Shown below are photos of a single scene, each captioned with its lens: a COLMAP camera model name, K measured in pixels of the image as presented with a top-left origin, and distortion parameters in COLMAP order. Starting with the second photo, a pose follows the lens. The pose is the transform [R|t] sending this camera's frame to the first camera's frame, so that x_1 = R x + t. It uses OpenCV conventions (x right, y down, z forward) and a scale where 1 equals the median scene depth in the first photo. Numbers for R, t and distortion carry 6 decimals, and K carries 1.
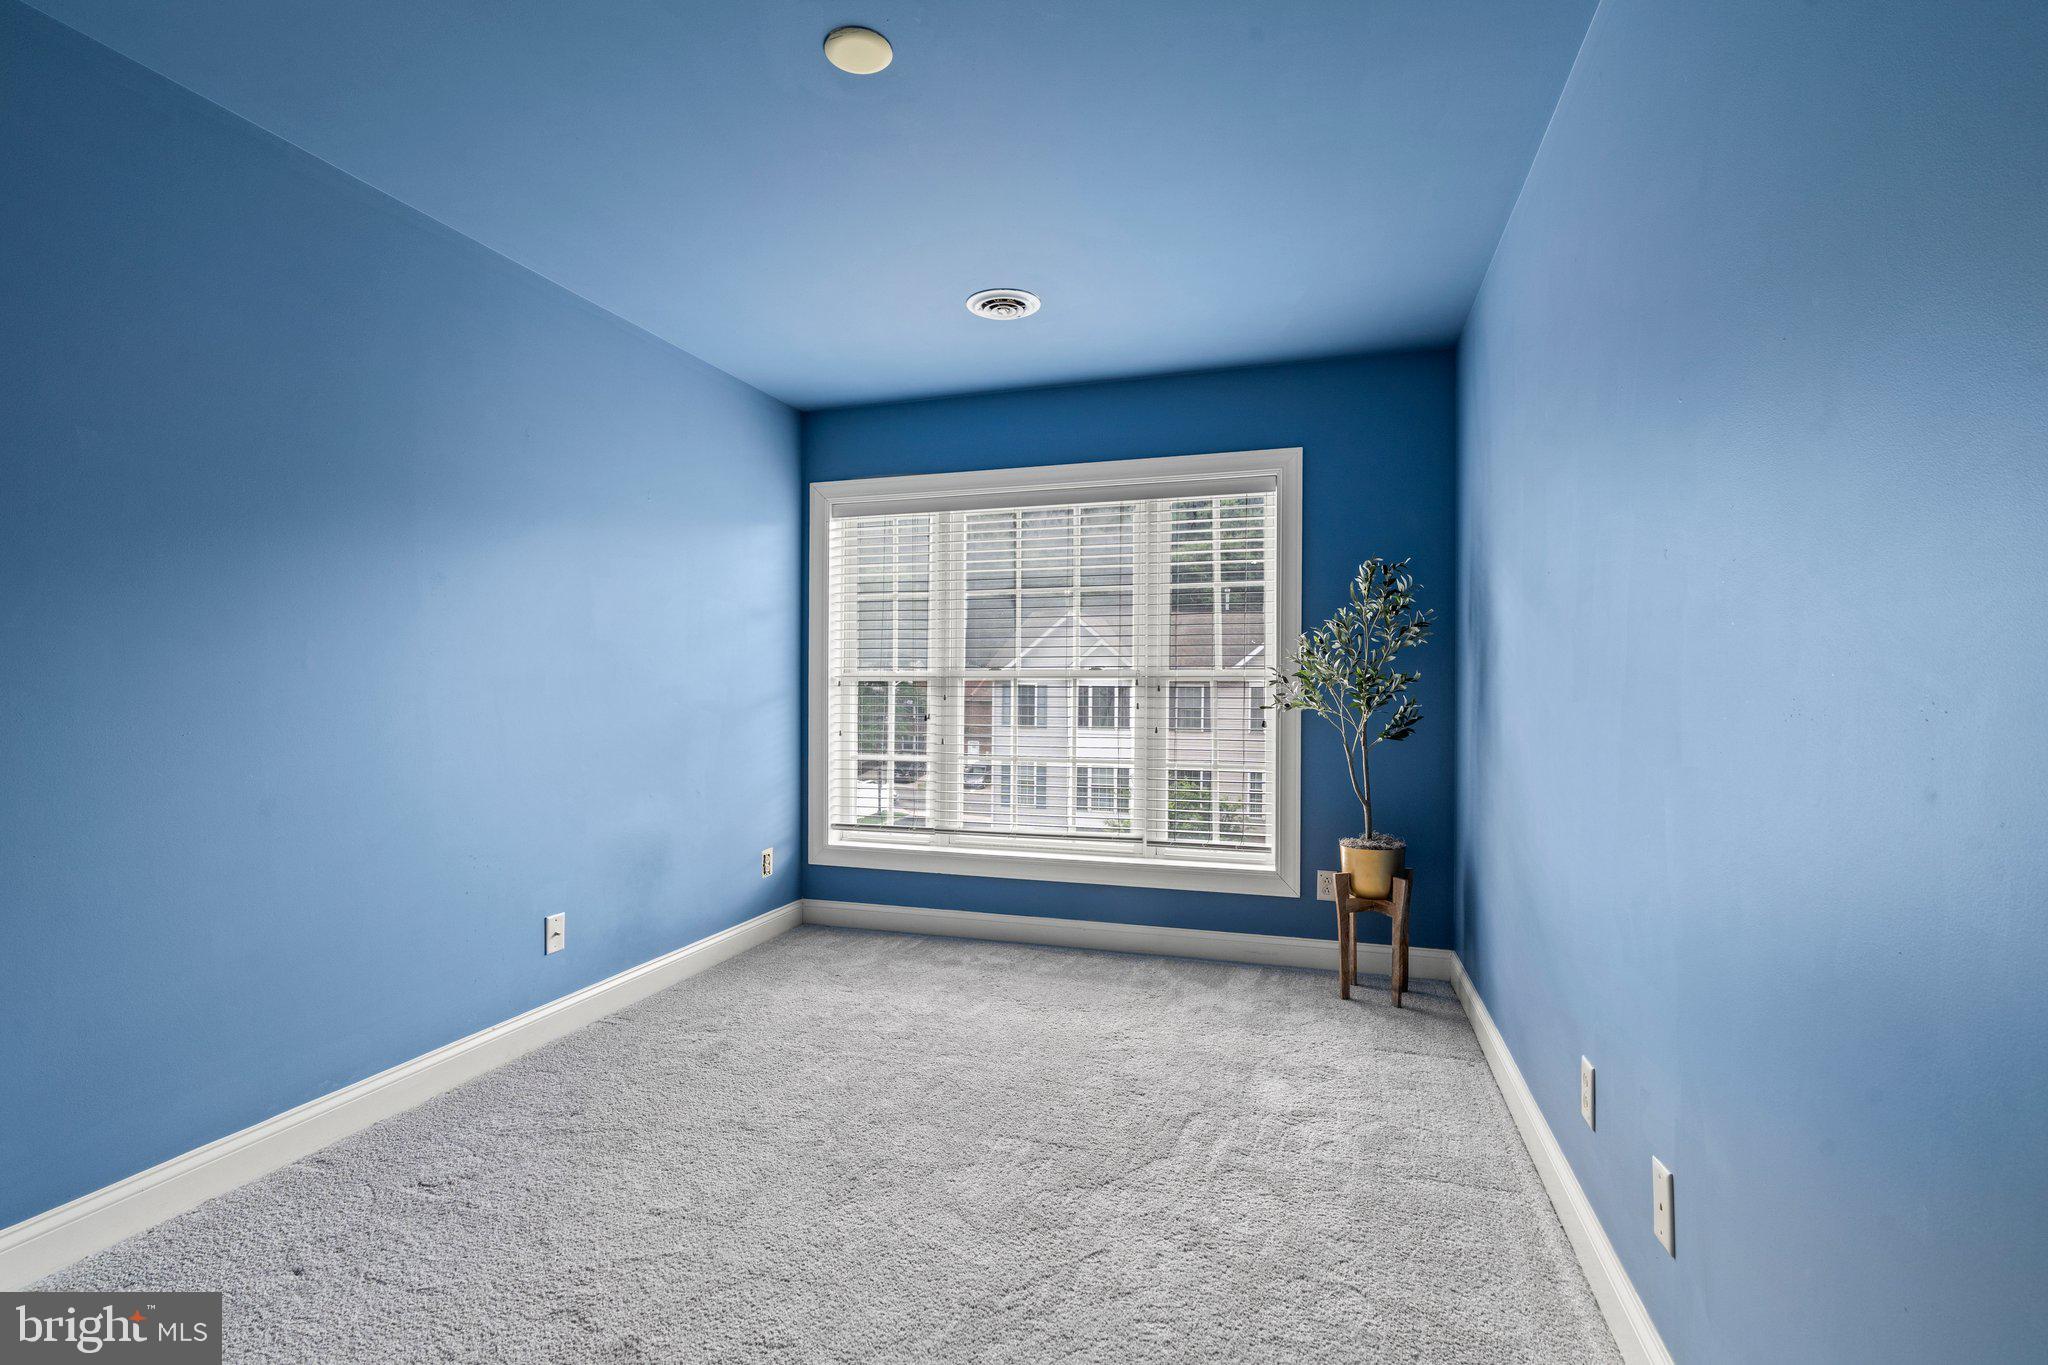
lens RADIAL K [[941.2, 0, 1012.4], [0, 941.2, 688.5], [0, 0, 1]] dist [-0.001766, 0.000916]
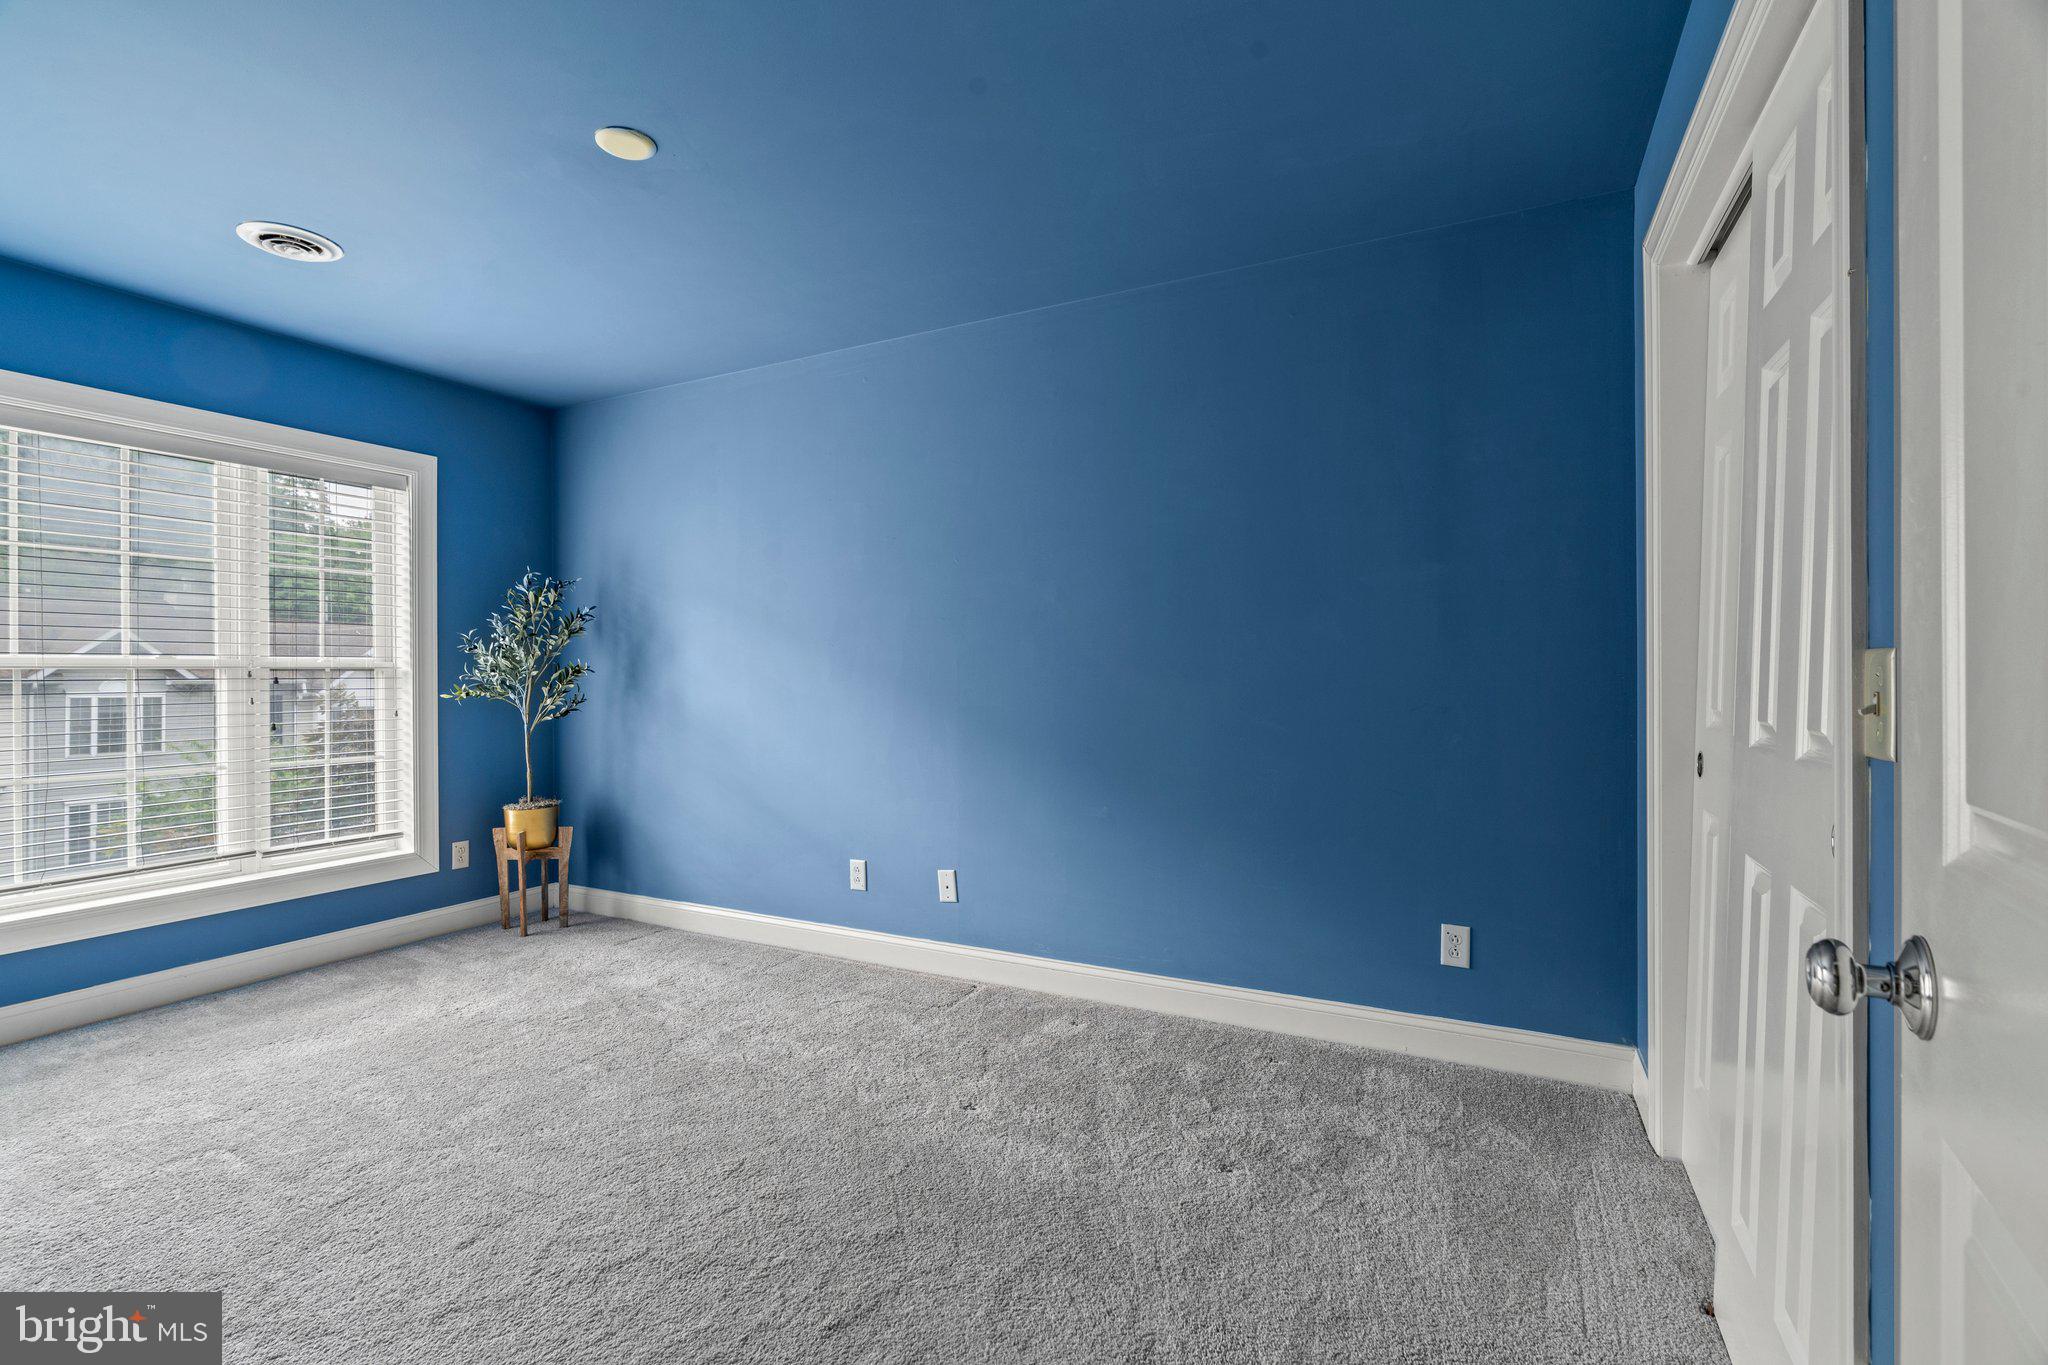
lens RADIAL K [[941.2, 0, 1009.7], [0, 941.2, 678.2], [0, 0, 1]] dist [-0.001766, 0.000916]
pose [[0.161037, -0.007655, 0.986919, -0.704891], [0.009363, 0.999937, 0.006228, -0.001648], [-0.986904, 0.008237, 0.161098, 0.185228]]
